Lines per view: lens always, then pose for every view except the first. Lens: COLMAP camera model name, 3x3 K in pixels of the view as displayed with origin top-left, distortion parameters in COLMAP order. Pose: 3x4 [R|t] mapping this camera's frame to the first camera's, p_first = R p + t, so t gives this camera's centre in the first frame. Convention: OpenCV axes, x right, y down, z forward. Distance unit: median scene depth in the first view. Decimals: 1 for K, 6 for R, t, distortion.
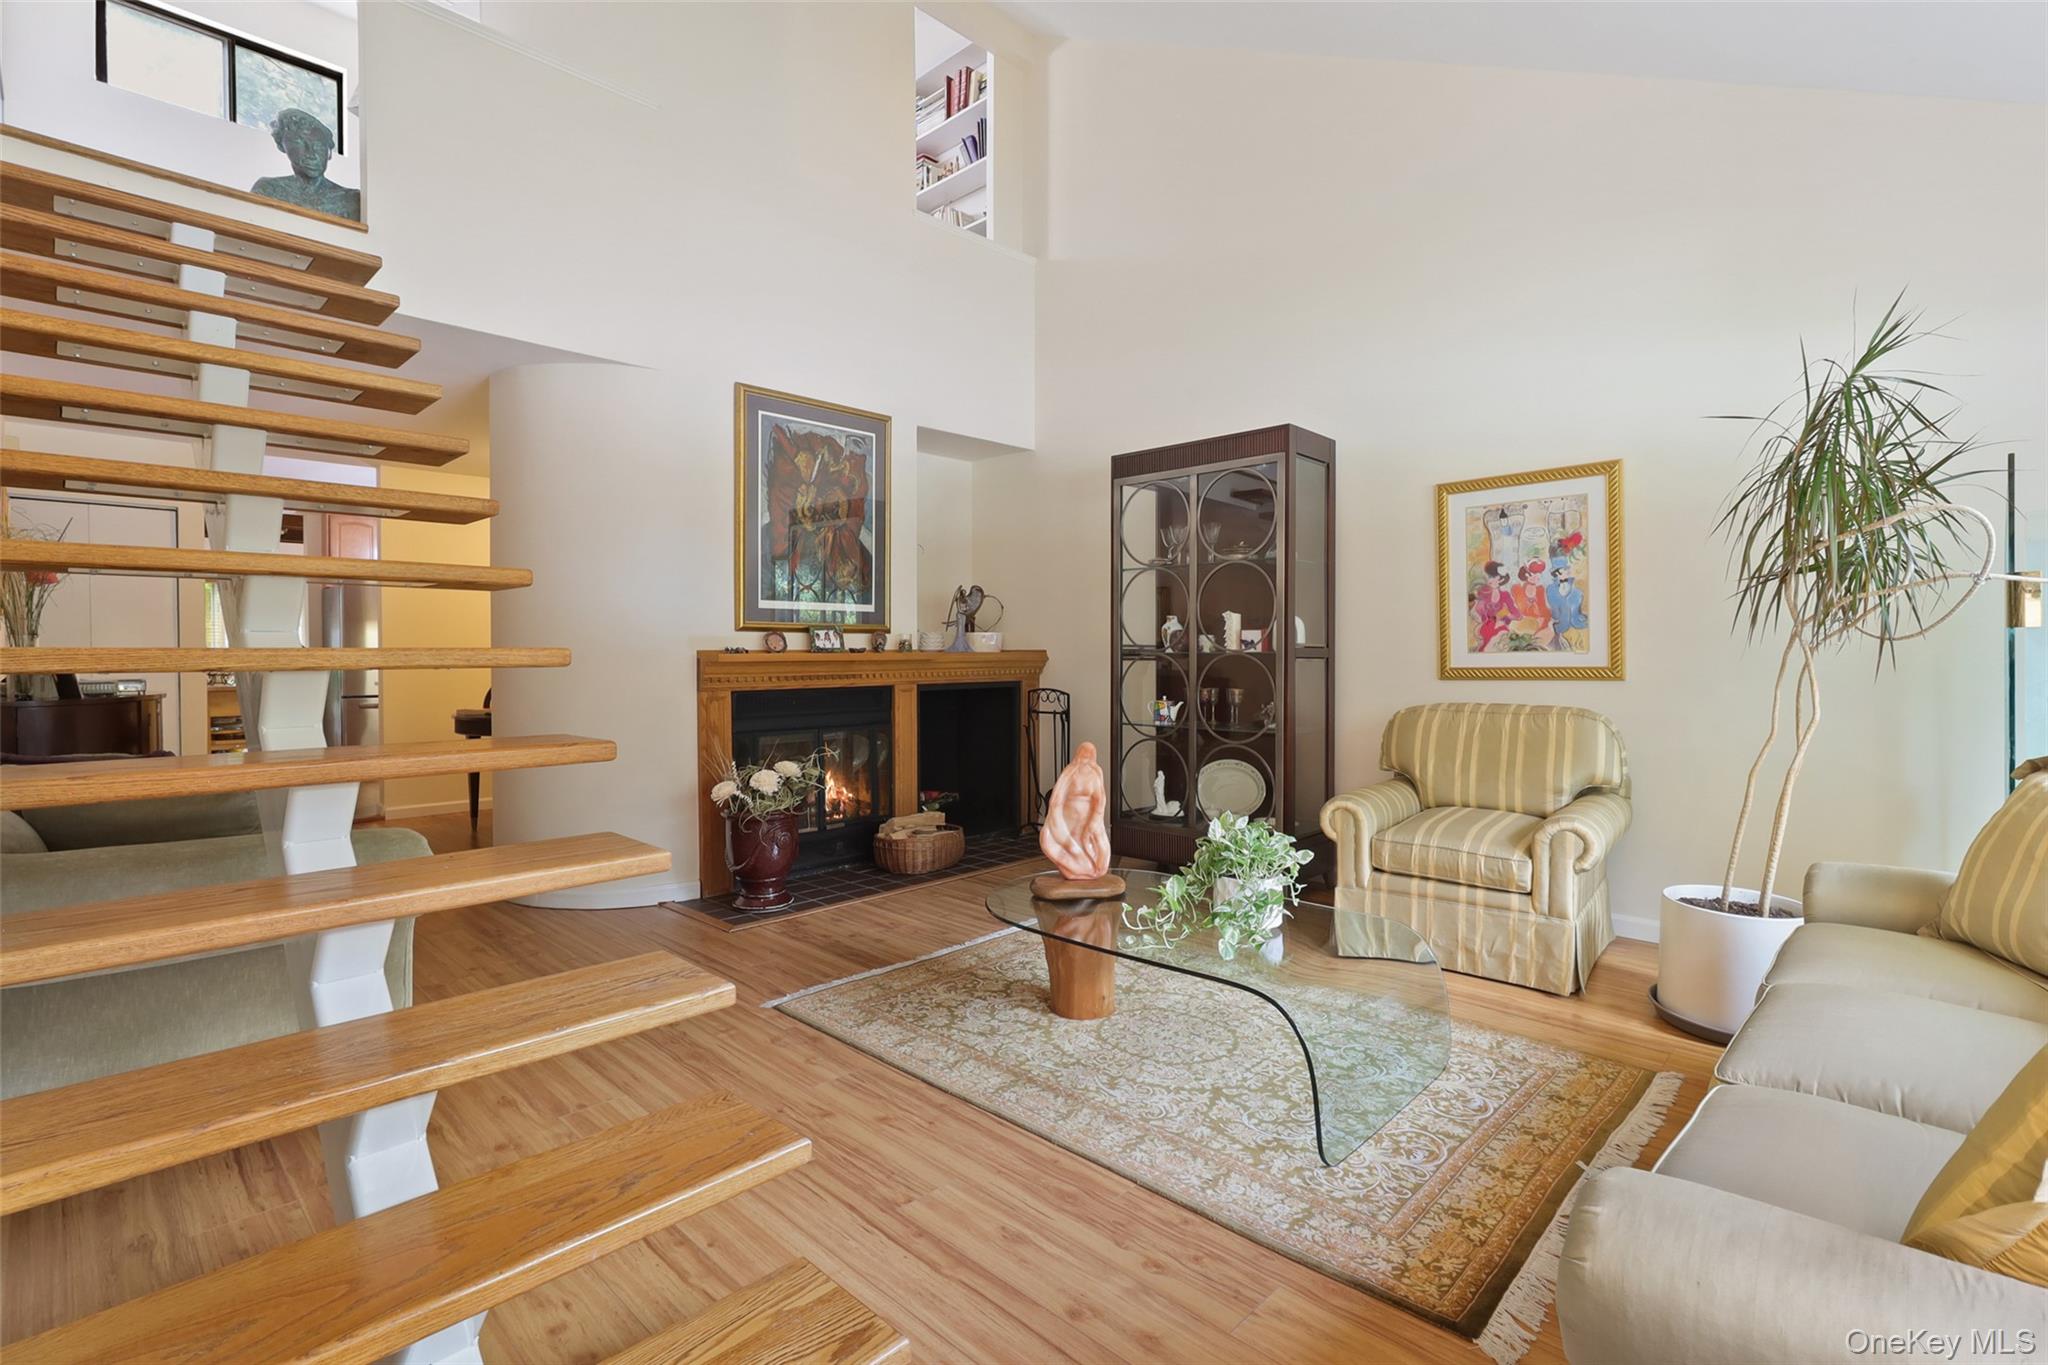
lens RADIAL K [[956.8, 0, 1027.3], [0, 956.8, 676.0], [0, 0, 1]] dist [-0.000409, -0.000473]
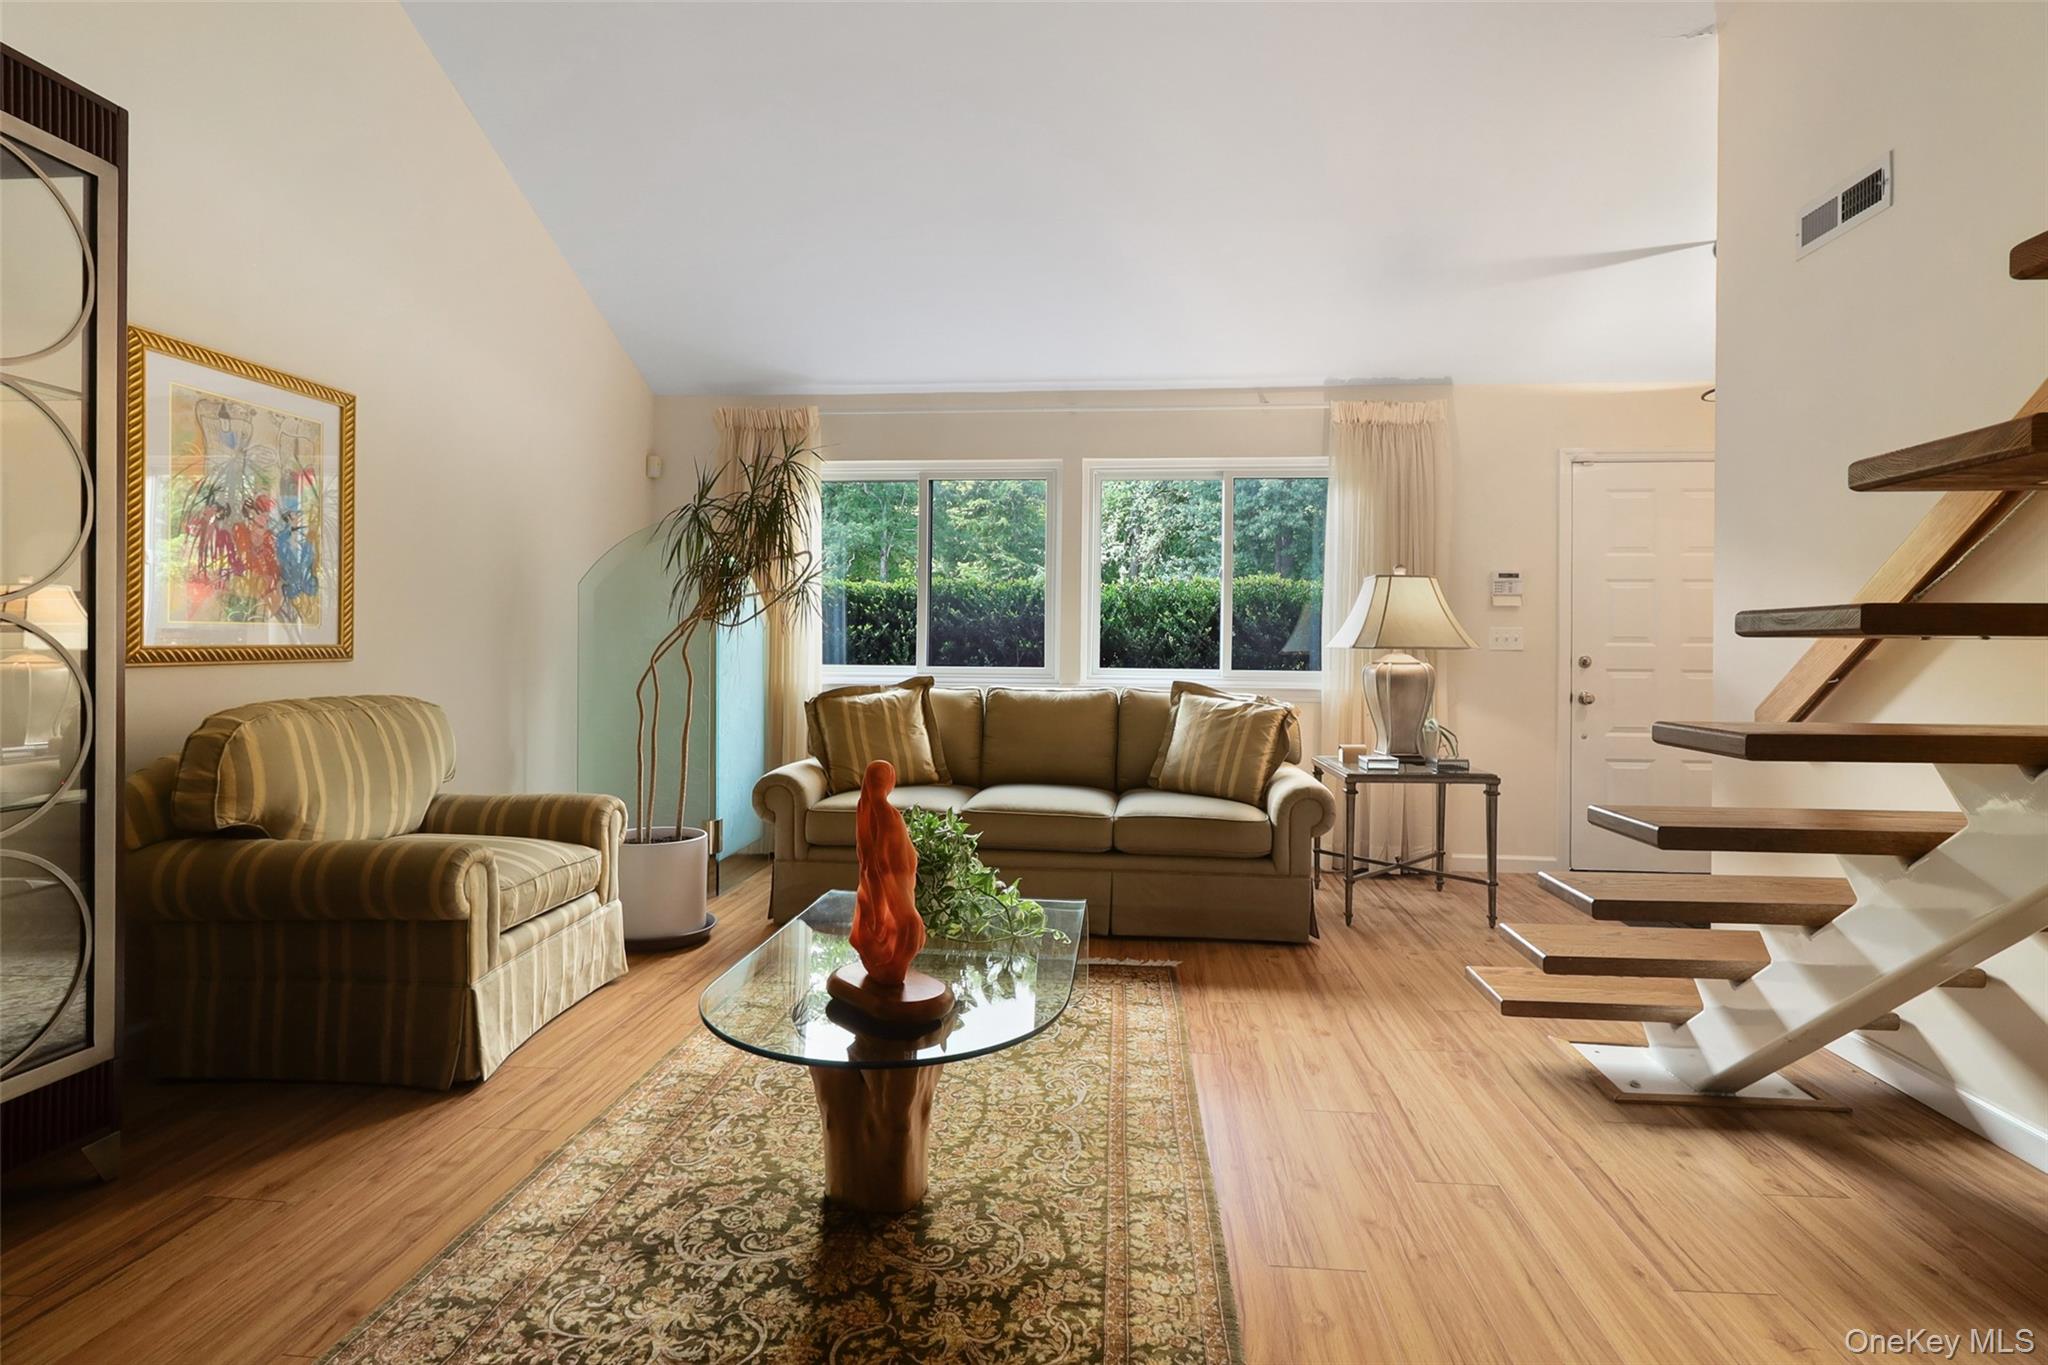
lens RADIAL K [[956.8, 0, 1051.1], [0, 956.8, 639.8], [0, 0, 1]] dist [-0.000409, -0.000473]
pose [[-0.643883, 0.006108, 0.765100, -0.473304], [0.009611, 0.999954, 0.000105, -0.009504], [-0.765064, 0.007422, -0.643912, 1.254507]]
